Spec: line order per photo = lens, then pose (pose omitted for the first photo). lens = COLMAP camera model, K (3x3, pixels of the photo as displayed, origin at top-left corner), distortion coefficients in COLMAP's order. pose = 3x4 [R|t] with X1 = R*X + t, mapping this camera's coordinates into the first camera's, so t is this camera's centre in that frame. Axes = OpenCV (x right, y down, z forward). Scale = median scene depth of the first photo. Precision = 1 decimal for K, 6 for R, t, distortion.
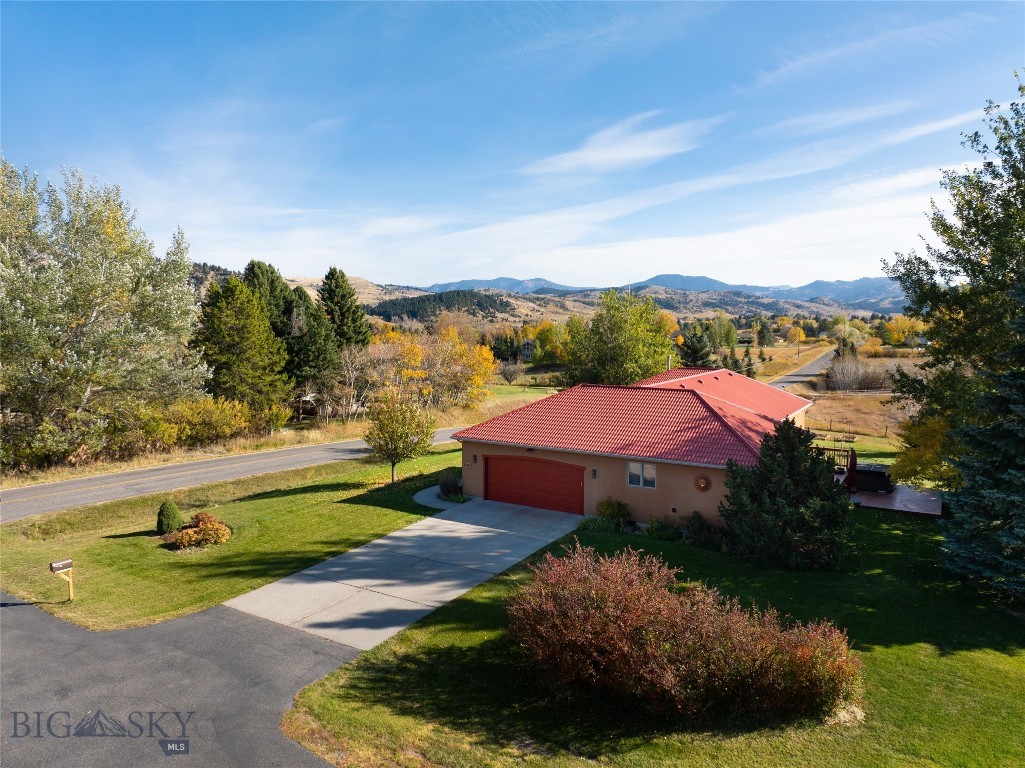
lens RADIAL K [[722.6, 0, 515.2], [0, 722.6, 378.5], [0, 0, 1]] dist [-0.053285, 0.020548]
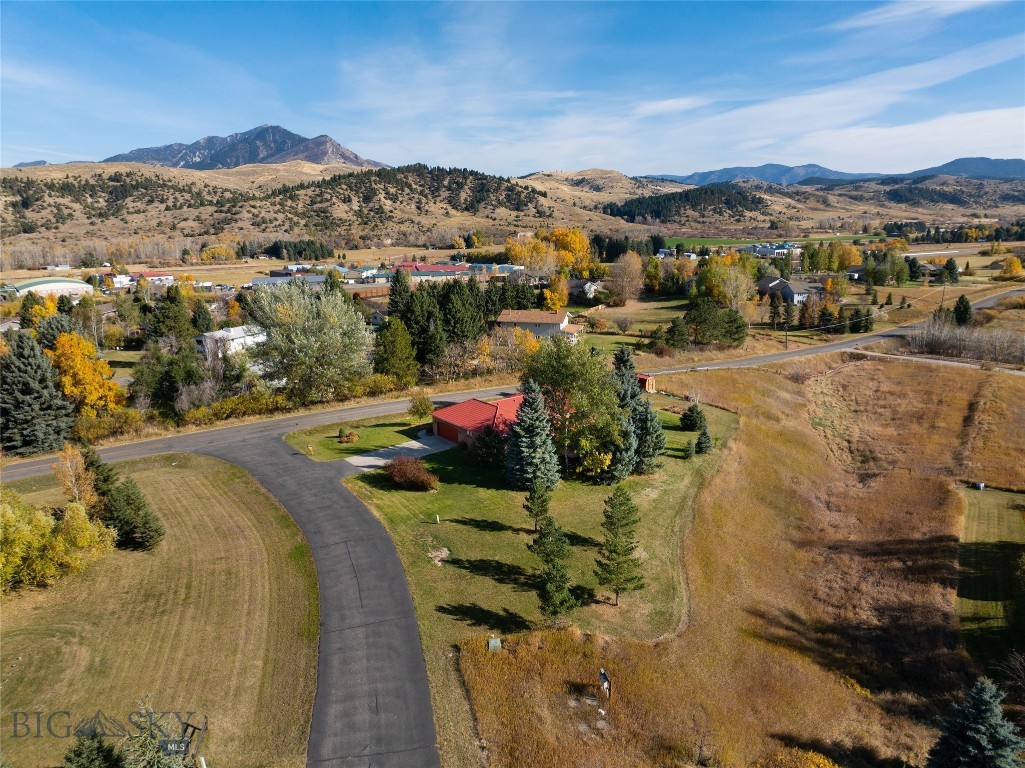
lens RADIAL K [[722.6, 0, 515.2], [0, 722.6, 378.5], [0, 0, 1]] dist [-0.053285, 0.020548]
pose [[0.939109, 0.071737, -0.336046, 0.659131], [-0.020786, 0.988034, 0.152828, -0.279590], [0.342989, -0.136537, 0.929363, -0.861085]]
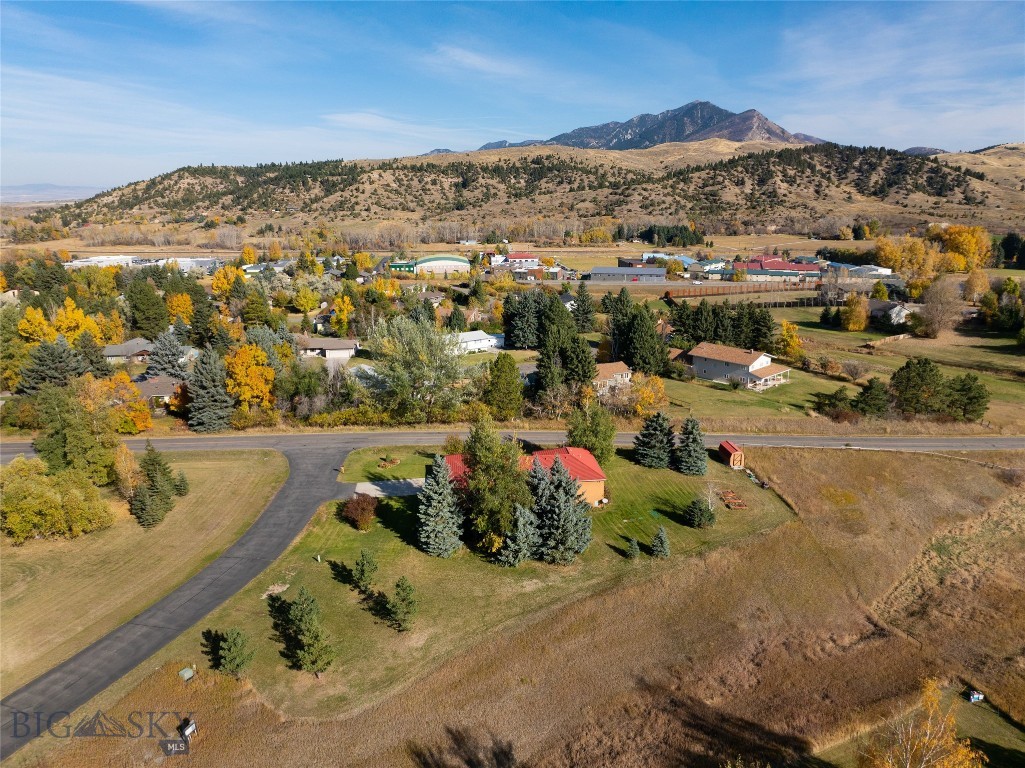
lens RADIAL K [[722.6, 0, 515.2], [0, 722.6, 378.5], [0, 0, 1]] dist [-0.053285, 0.020548]
pose [[0.612337, 0.197231, -0.765600, 1.380422], [-0.055520, 0.976719, 0.207213, -0.521220], [0.788645, -0.084378, 0.609031, -0.391010]]
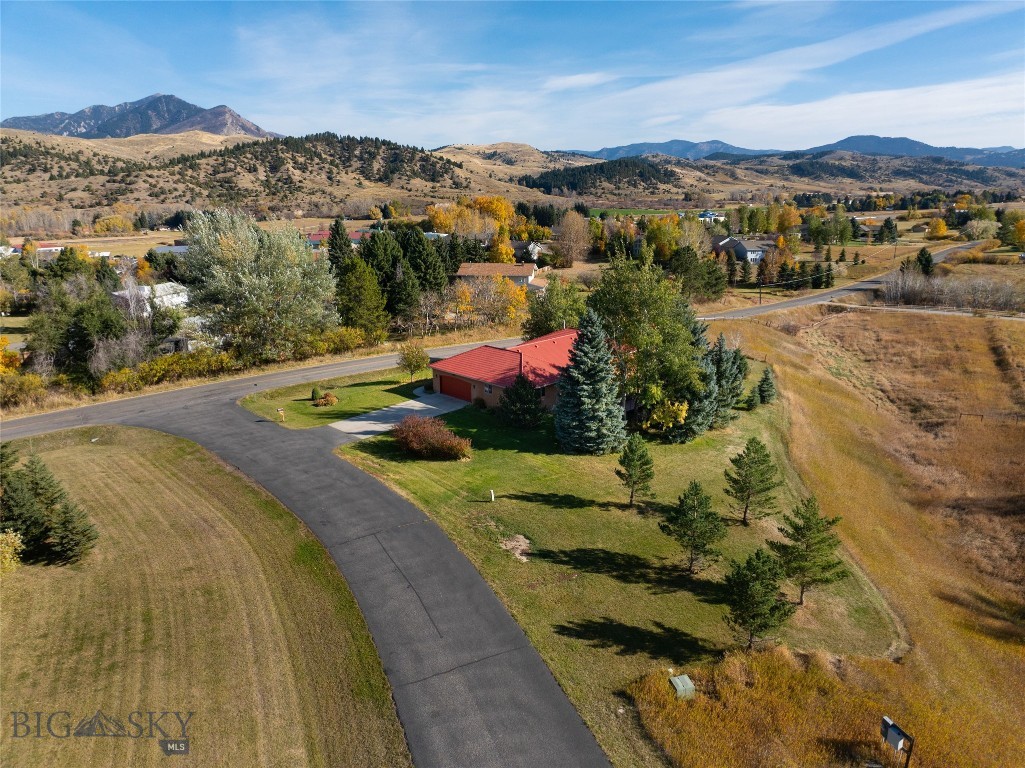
lens RADIAL K [[722.6, 0, 515.2], [0, 722.6, 378.5], [0, 0, 1]] dist [-0.053285, 0.020548]
pose [[0.973842, 0.055590, -0.220321, 0.380807], [-0.014907, 0.983153, 0.182175, -0.167241], [0.226736, -0.174126, 0.958265, -0.639352]]
